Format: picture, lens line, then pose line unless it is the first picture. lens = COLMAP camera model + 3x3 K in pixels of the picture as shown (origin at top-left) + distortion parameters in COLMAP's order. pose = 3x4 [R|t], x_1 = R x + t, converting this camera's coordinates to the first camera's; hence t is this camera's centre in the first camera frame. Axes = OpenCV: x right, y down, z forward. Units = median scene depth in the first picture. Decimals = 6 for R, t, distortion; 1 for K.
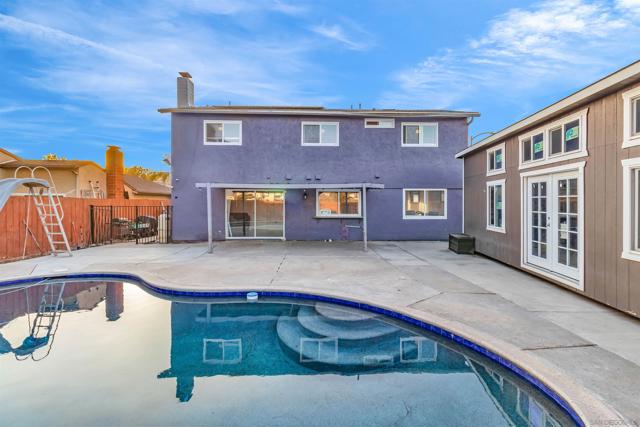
lens RADIAL K [[302.6, 0, 322.5], [0, 302.6, 204.6], [0, 0, 1]] dist [-0.000183, -0.000258]
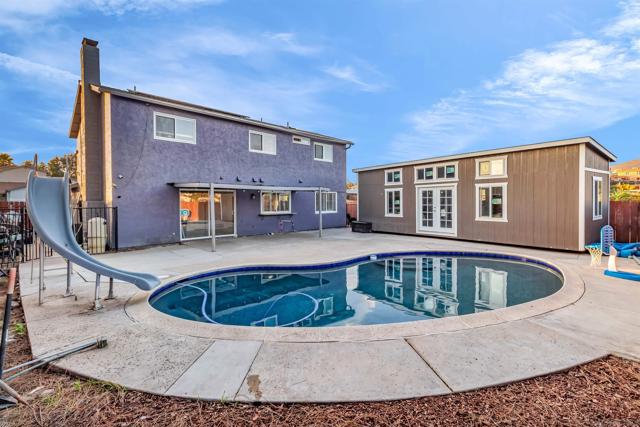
lens RADIAL K [[302.6, 0, 322.5], [0, 302.6, 204.6], [0, 0, 1]] dist [-0.000183, -0.000258]
pose [[0.722281, -0.013664, 0.691465, -0.654633], [0.014196, 0.999887, 0.004931, 0.001216], [-0.691454, 0.006254, 0.722393, 0.001599]]
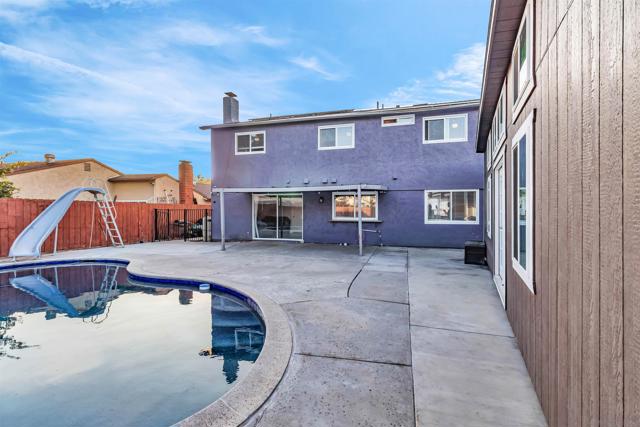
lens RADIAL K [[301.3, 0, 320.0], [0, 301.3, 213.5], [0, 0, 1]] dist [0.001387, 0.000150]
pose [[0.947340, 0.002584, -0.320220, 0.262427], [-0.001077, 0.999987, 0.004883, 0.013518], [0.320228, -0.004281, 0.947331, 0.042242]]
